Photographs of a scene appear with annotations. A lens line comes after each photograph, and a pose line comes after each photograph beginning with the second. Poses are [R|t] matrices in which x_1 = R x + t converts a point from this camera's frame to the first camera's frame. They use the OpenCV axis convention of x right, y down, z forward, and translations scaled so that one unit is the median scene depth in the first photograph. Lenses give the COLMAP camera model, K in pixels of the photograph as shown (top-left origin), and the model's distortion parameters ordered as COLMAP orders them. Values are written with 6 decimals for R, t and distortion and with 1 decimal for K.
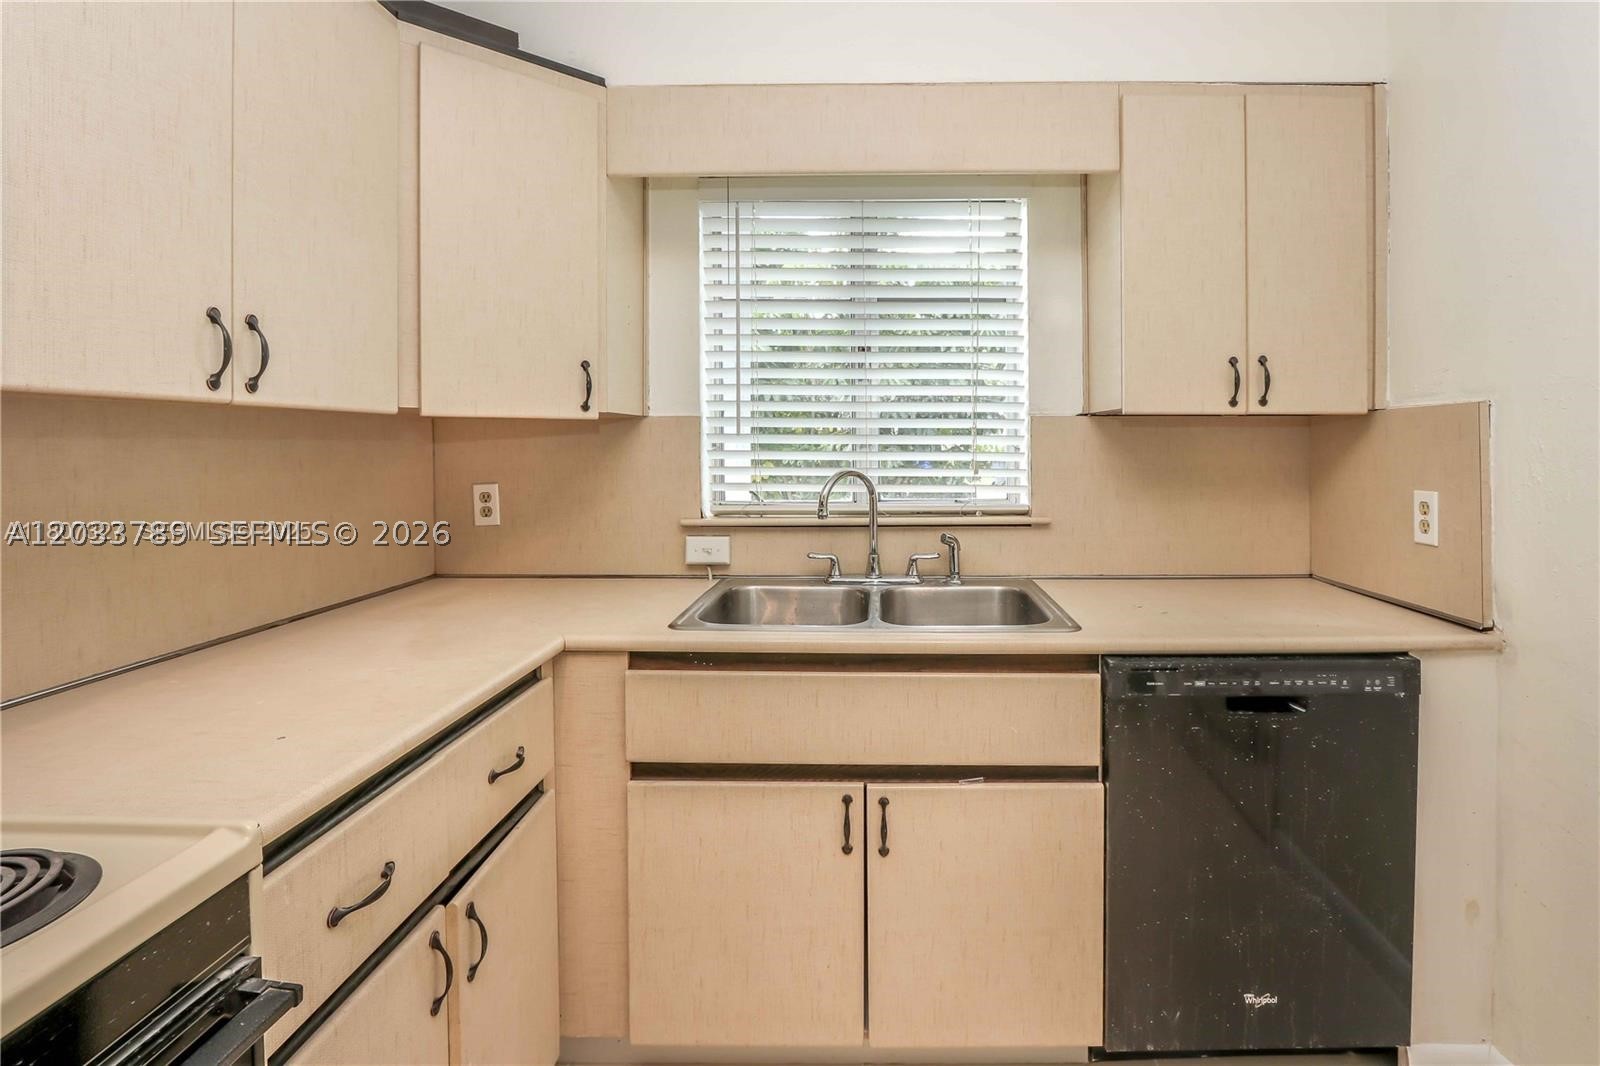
lens RADIAL K [[772.6, 0, 879.8], [0, 772.6, 458.0], [0, 0, 1]] dist [-0.013904, 0.000345]
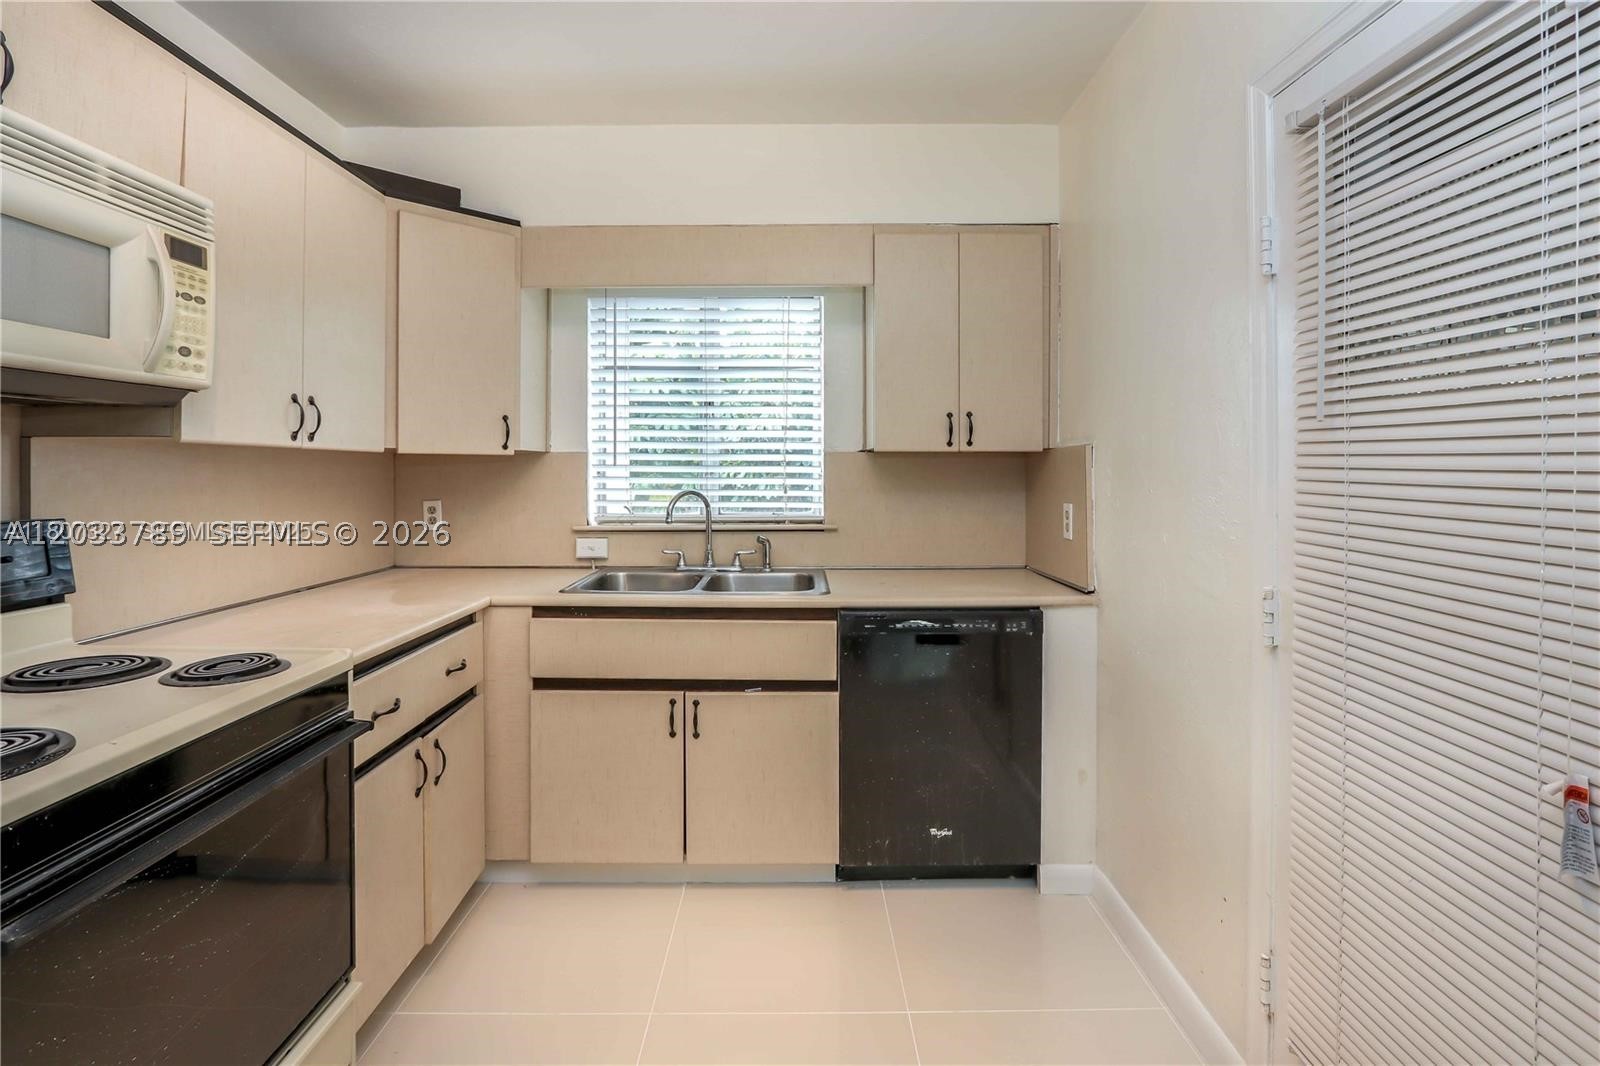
lens RADIAL K [[754.3, 0, 795.4], [0, 754.3, 474.2], [0, 0, 1]] dist [-0.015478, 0.000687]
pose [[0.999977, 0.000949, 0.006665, 0.159536], [-0.000843, 0.999874, -0.015882, 0.008608], [-0.006679, 0.015876, 0.999852, -0.430307]]
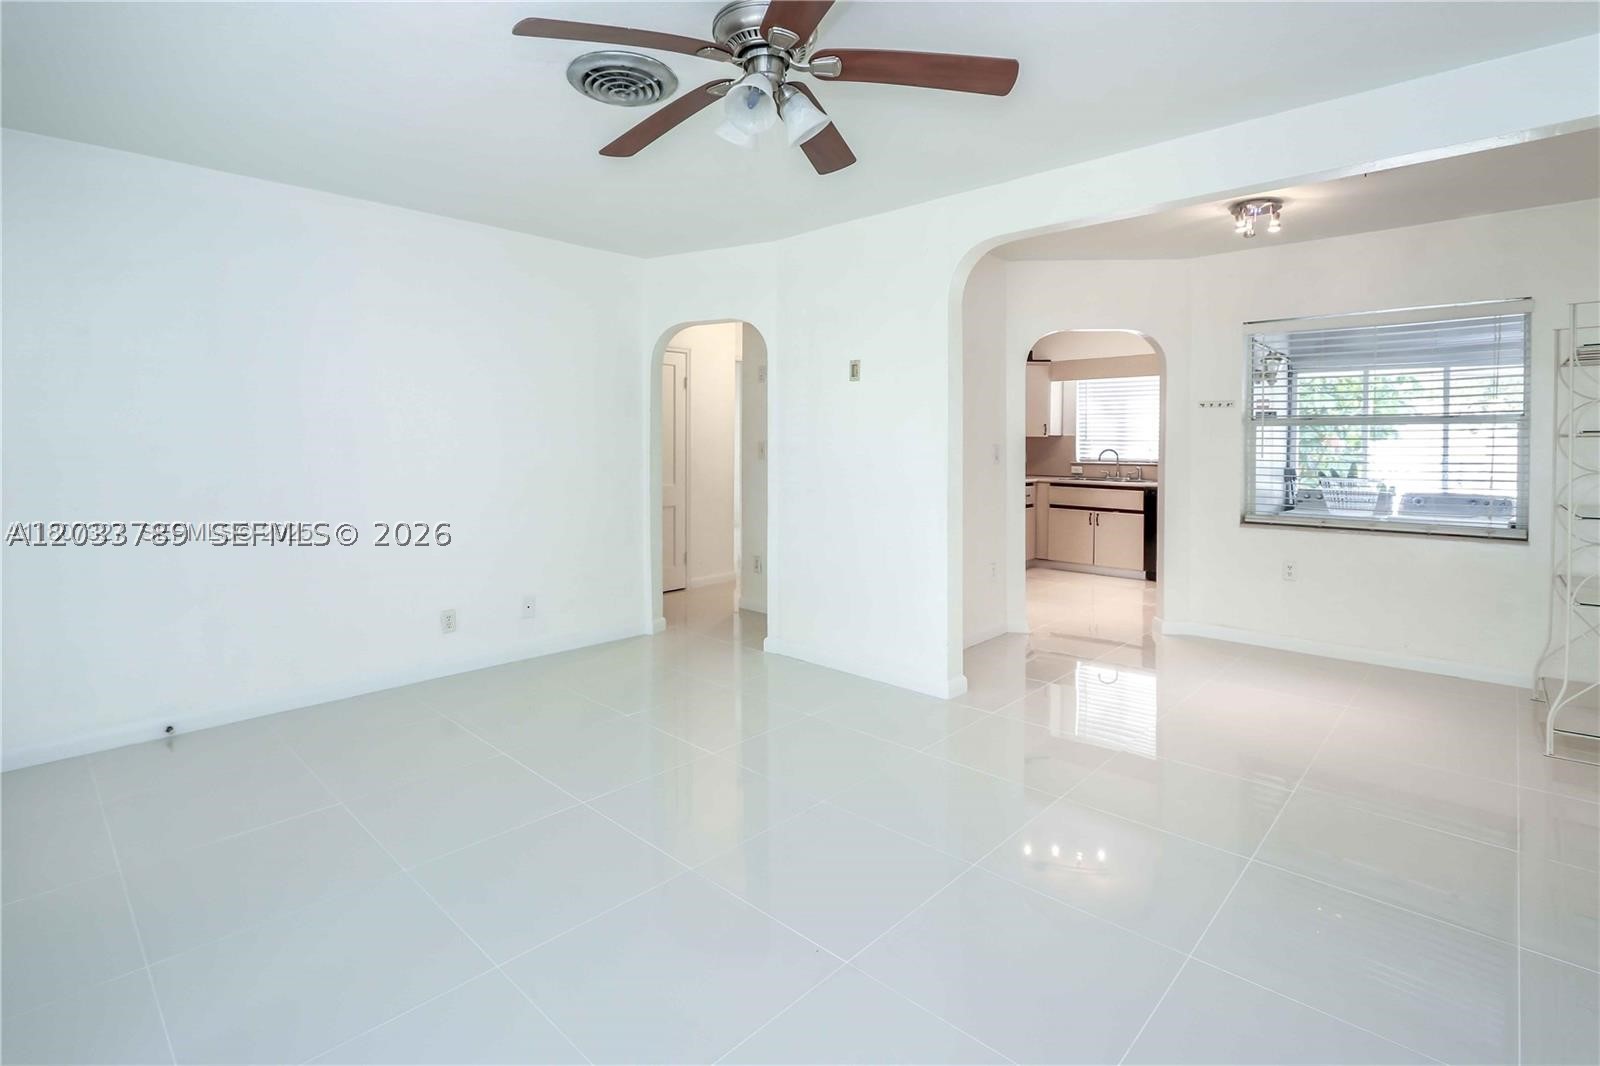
lens RADIAL K [[743.4, 0, 836.3], [0, 743.4, 450.6], [0, 0, 1]] dist [0.000906, 0.000255]
pose [[0.757178, 0.013367, -0.653072, 1.533249], [-0.021450, 0.999760, -0.004406, 0.075681], [0.652856, 0.017344, 0.757283, -3.092138]]
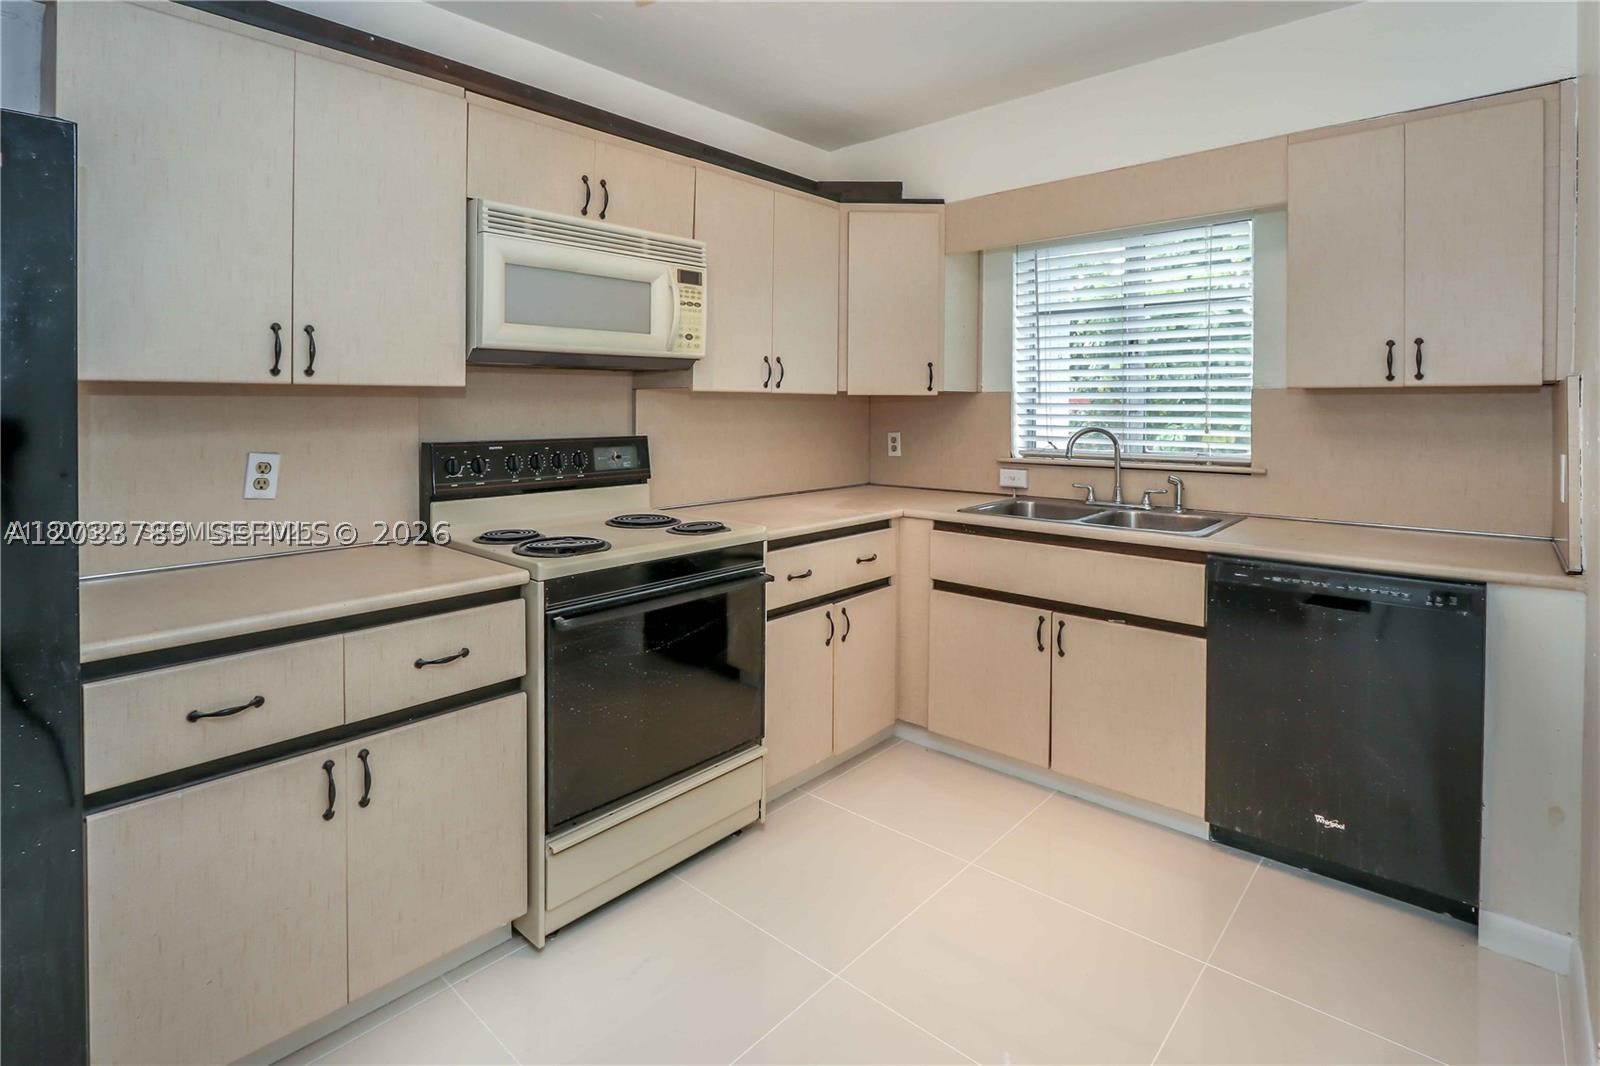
lens RADIAL K [[791.1, 0, 805.7], [0, 791.1, 403.5], [0, 0, 1]] dist [-0.001826, 0.000817]
pose [[0.757334, -0.000766, -0.653027, 0.583042], [-0.016172, 0.999671, -0.019928, 0.009194], [0.652827, 0.025653, 0.757072, -0.558422]]
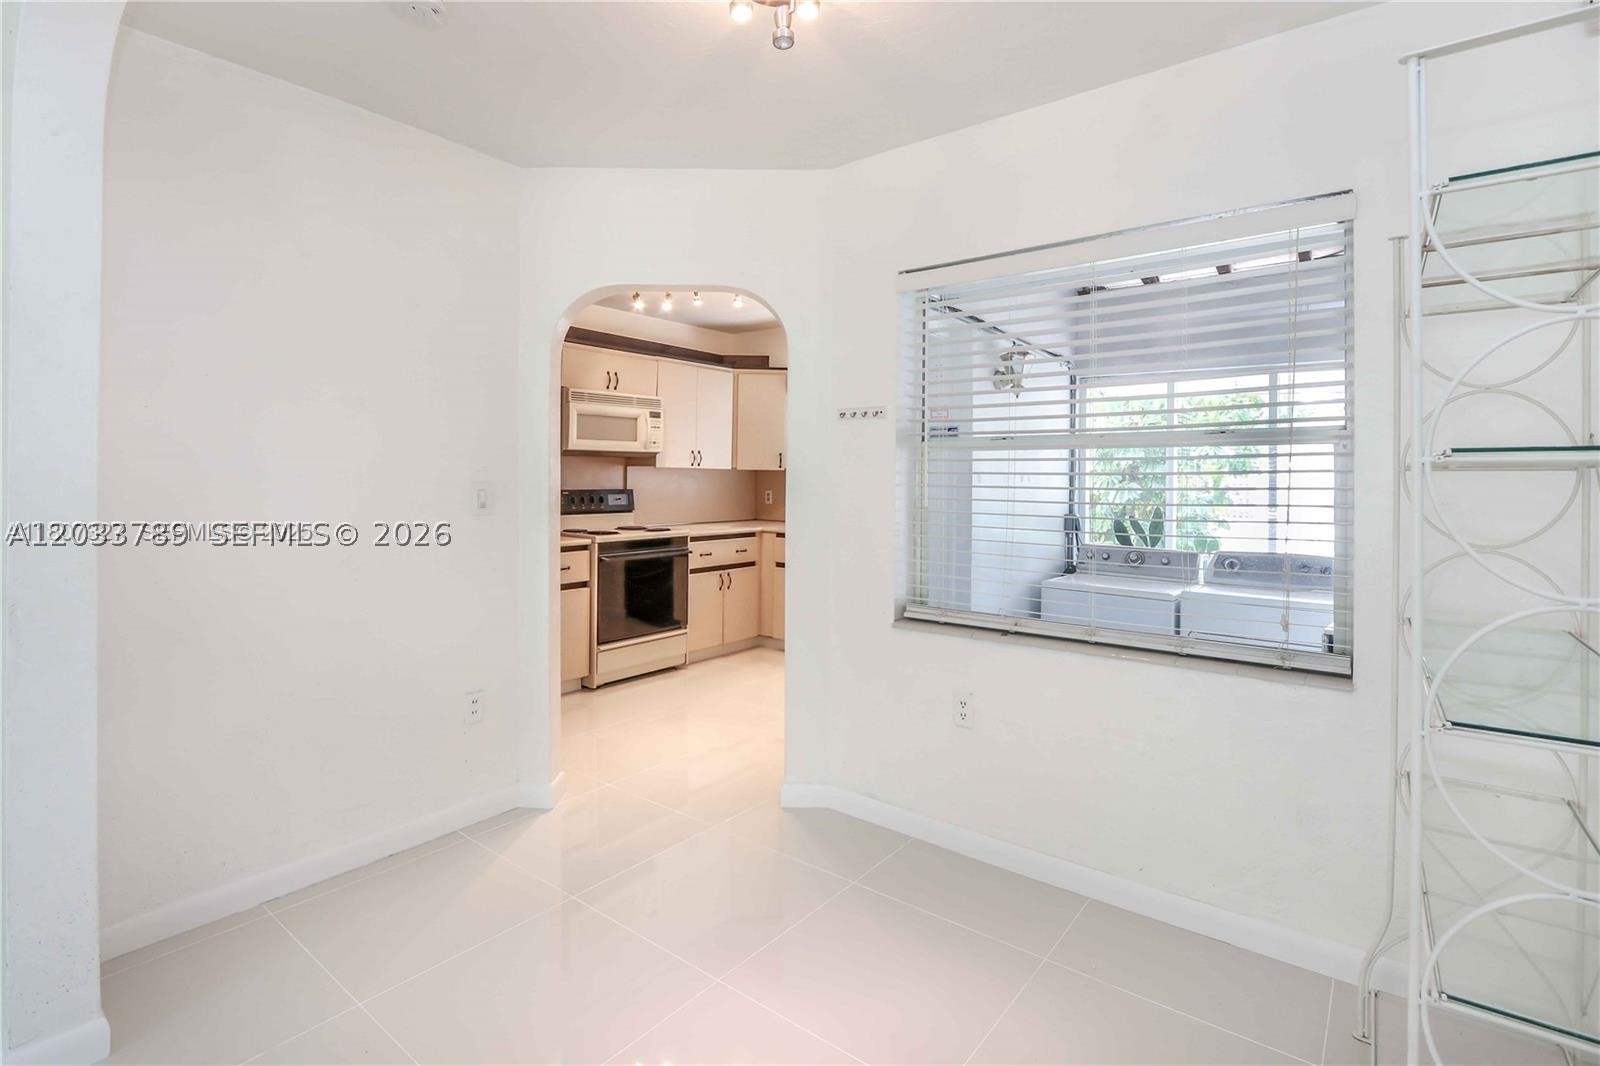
lens RADIAL K [[745.8, 0, 799.6], [0, 745.8, 474.8], [0, 0, 1]] dist [-0.002165, -0.000465]
pose [[0.793414, 0.006841, -0.608644, 1.661361], [-0.023359, 0.999542, -0.019216, 0.030258], [0.608234, 0.029463, 0.793211, -1.532648]]
